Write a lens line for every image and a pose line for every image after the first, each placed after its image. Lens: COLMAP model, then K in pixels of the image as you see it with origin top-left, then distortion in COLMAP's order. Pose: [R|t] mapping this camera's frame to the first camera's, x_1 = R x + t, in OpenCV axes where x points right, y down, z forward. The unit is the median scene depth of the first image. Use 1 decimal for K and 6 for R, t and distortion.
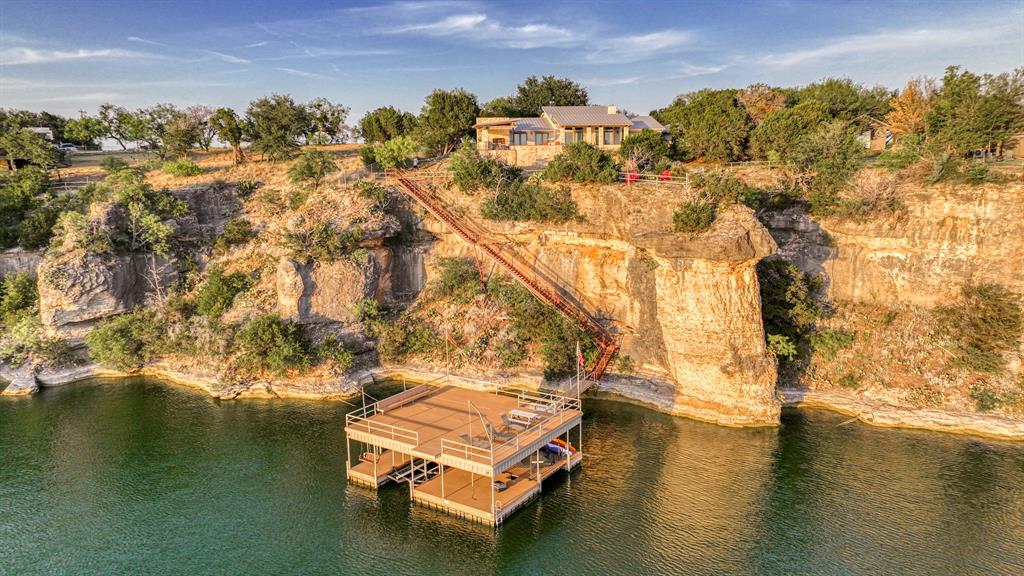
lens RADIAL K [[729.9, 0, 512.0], [0, 729.9, 288.0], [0, 0, 1]] dist [0.009105, 0.003339]
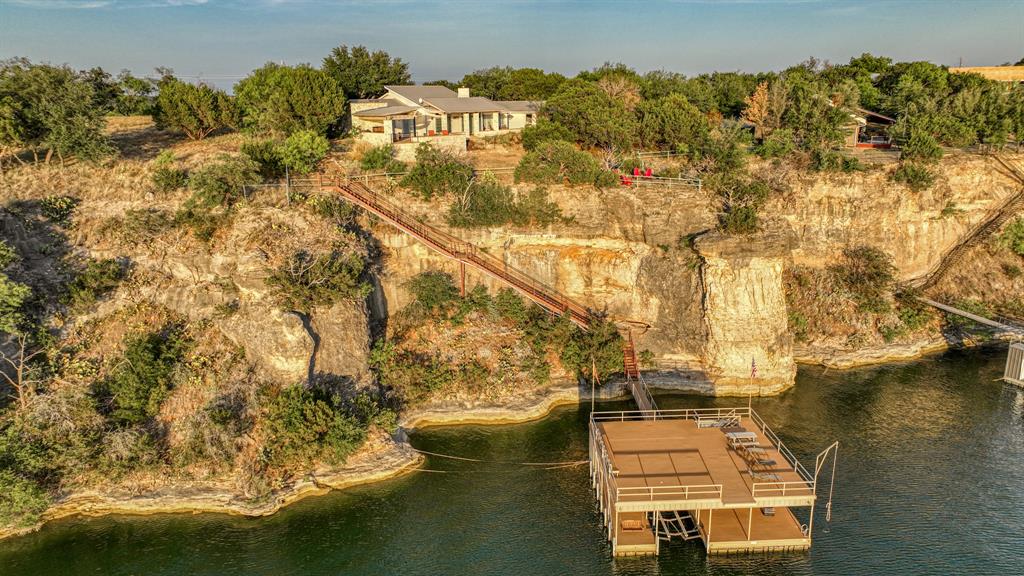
lens RADIAL K [[729.9, 0, 512.0], [0, 729.9, 288.0], [0, 0, 1]] dist [0.009105, 0.003339]
pose [[0.802283, -0.147679, 0.578388, -0.576382], [0.101528, 0.988556, 0.111577, -0.128640], [-0.588247, -0.030793, 0.808095, 0.258830]]
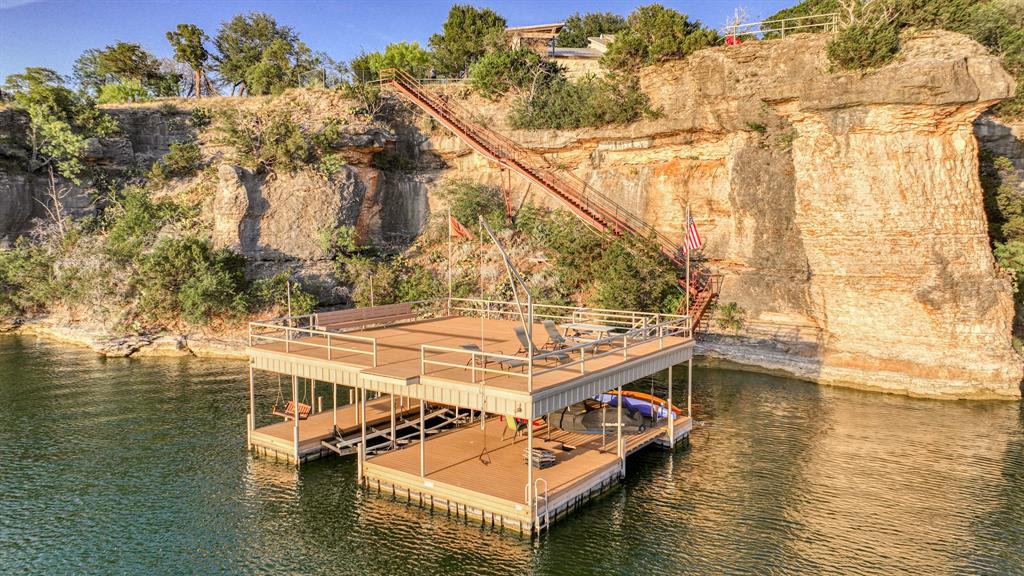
lens RADIAL K [[736.7, 0, 512.3], [0, 736.7, 280.9], [0, 0, 1]] dist [0.006969, 0.004462]
pose [[0.999294, 0.020340, -0.031587, -0.015453], [-0.023210, 0.995365, -0.093329, 0.134527], [0.029542, 0.093996, 0.995134, 0.337773]]
